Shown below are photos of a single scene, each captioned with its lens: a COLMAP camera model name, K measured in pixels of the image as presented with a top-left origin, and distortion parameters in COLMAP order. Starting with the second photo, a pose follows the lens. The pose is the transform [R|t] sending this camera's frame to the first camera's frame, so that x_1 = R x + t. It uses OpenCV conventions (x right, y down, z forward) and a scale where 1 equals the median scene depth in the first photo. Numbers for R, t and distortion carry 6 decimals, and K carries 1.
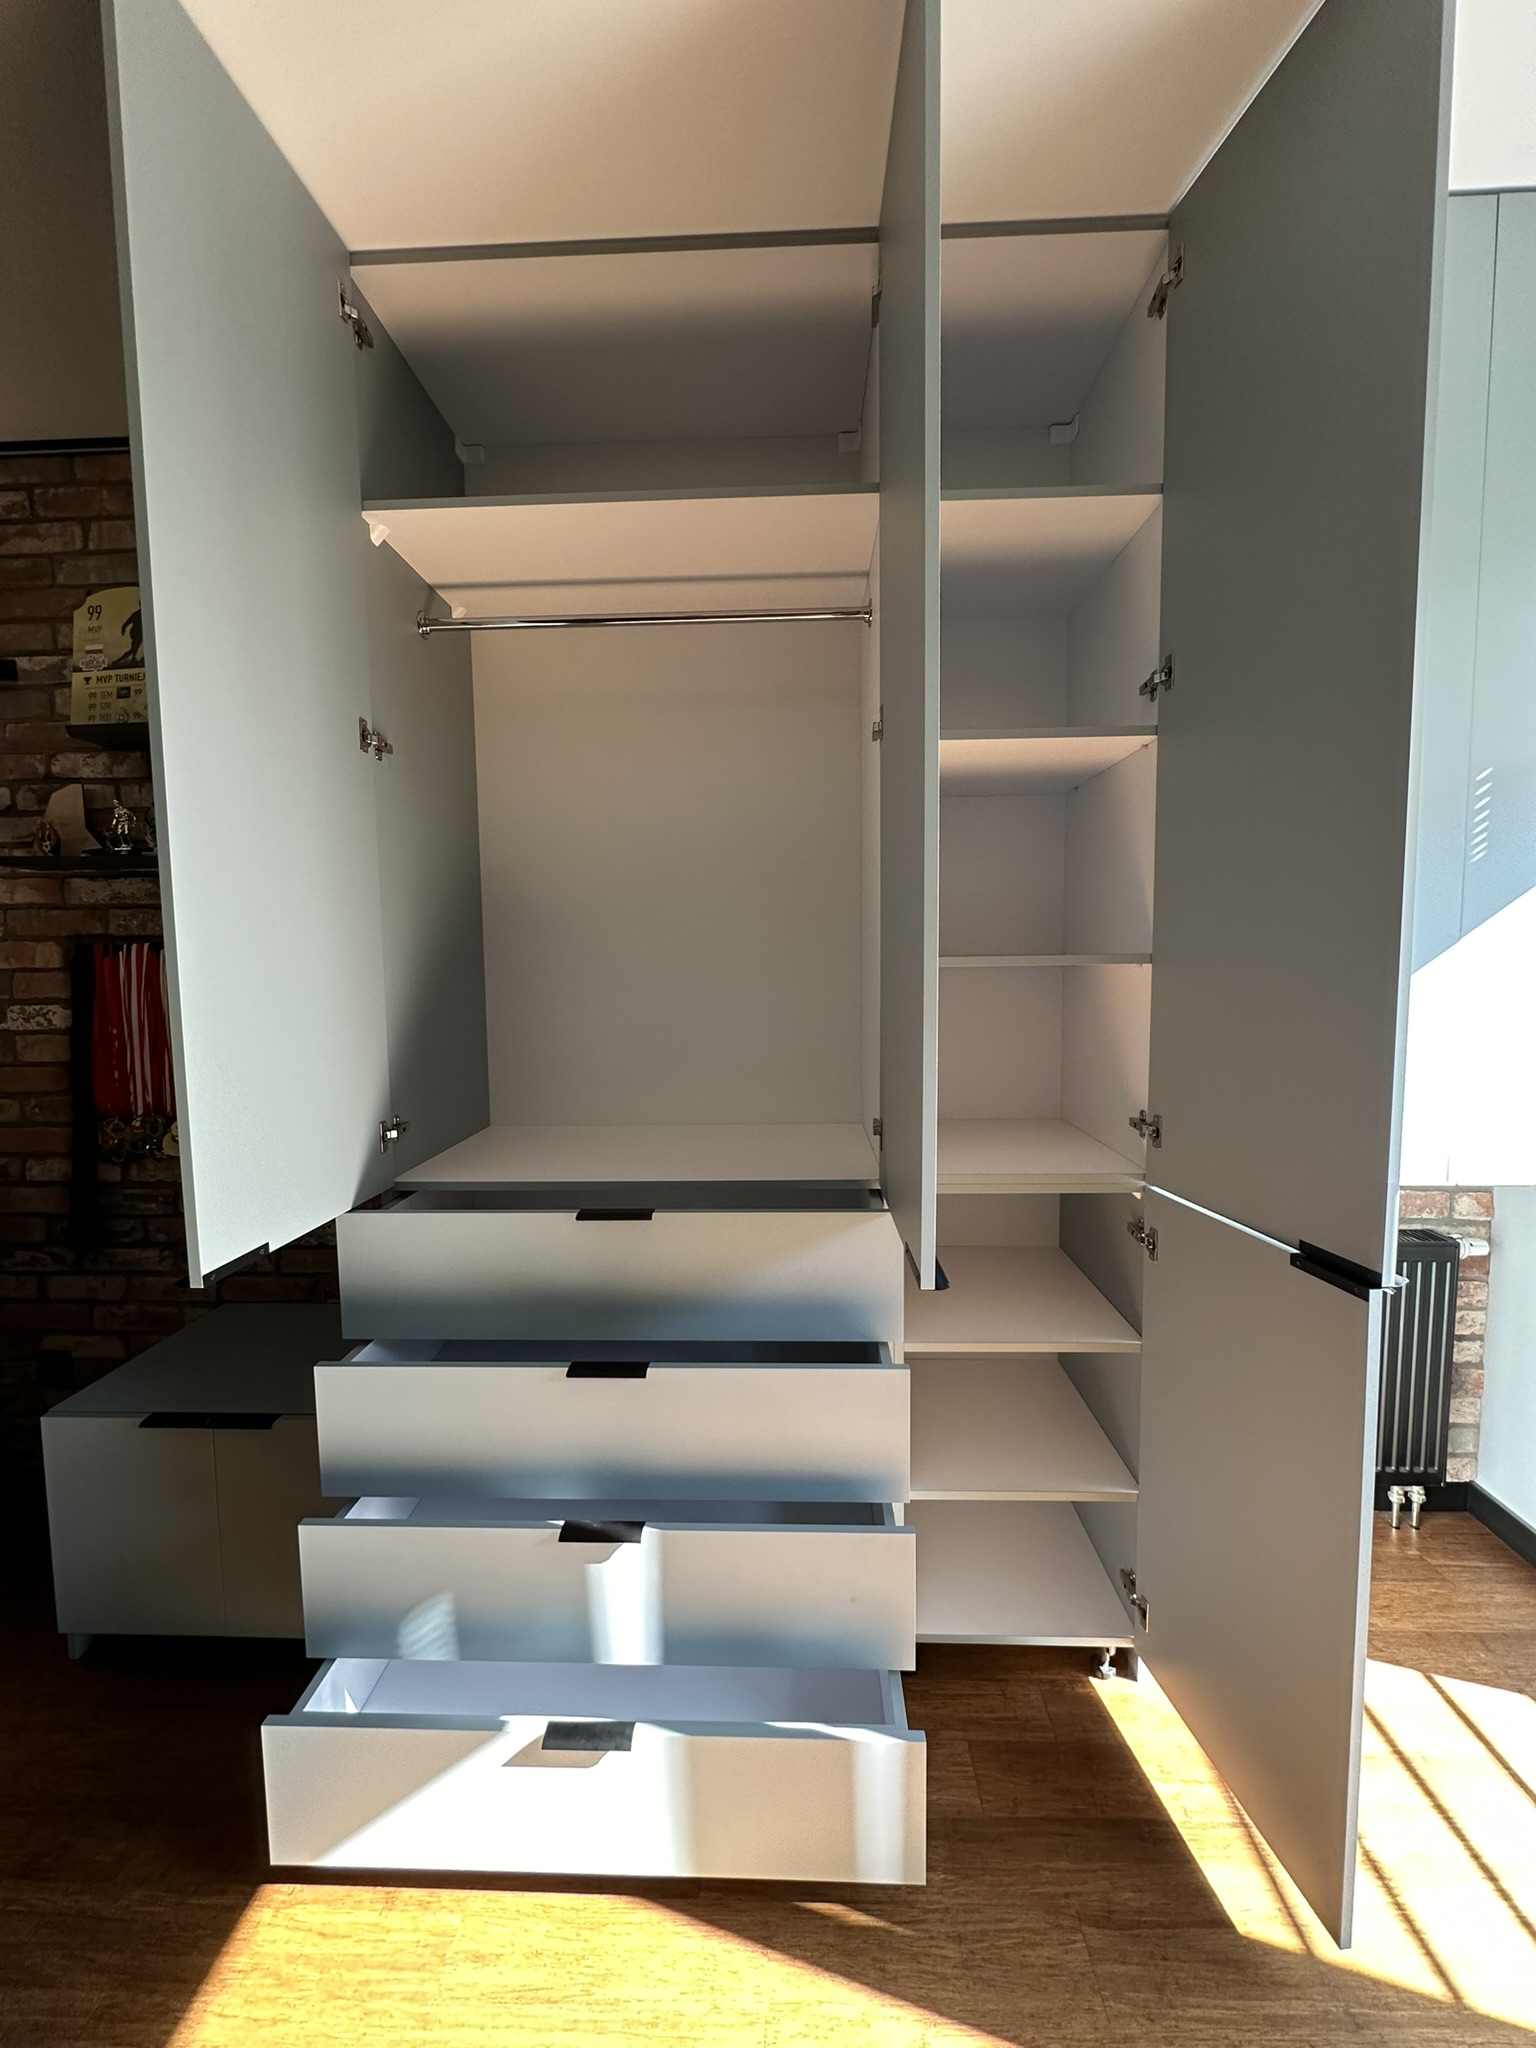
lens RADIAL K [[818.3, 0, 768.0], [0, 818.3, 1024.0], [0, 0, 1]] dist [-0.000424, -0.000091]
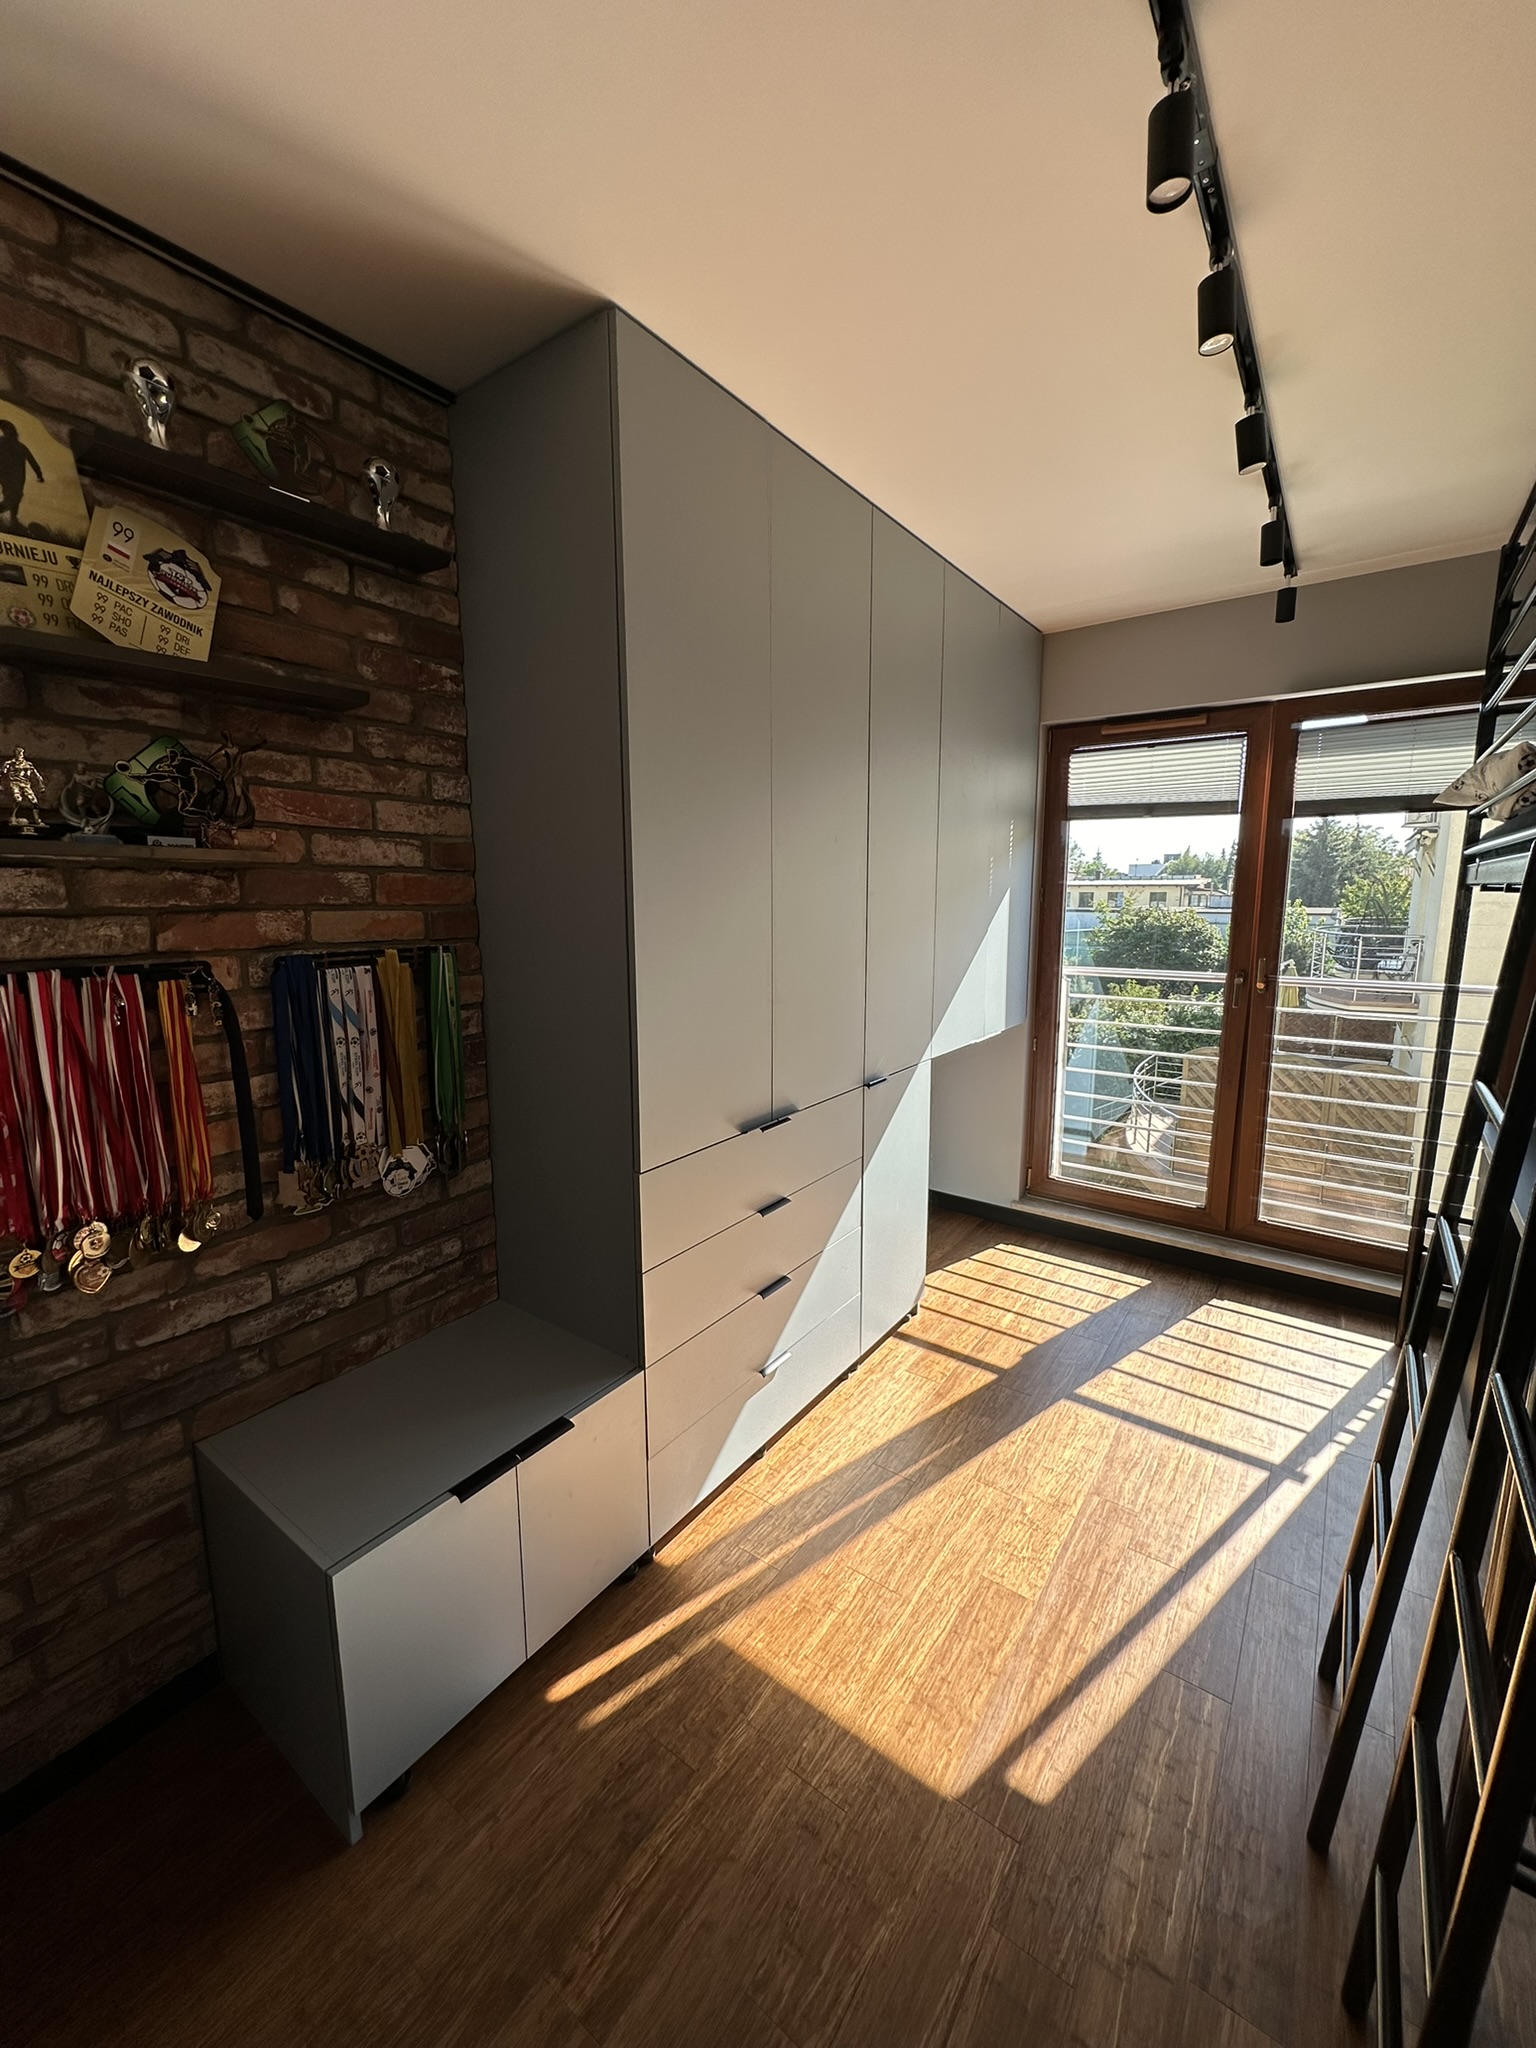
lens RADIAL K [[818.3, 0, 768.0], [0, 818.3, 1024.0], [0, 0, 1]] dist [-0.000424, -0.000091]
pose [[0.555940, -0.127761, 0.821345, -0.999211], [0.064754, 0.991771, 0.110441, -0.093370], [-0.828696, -0.008213, 0.559638, 0.162305]]
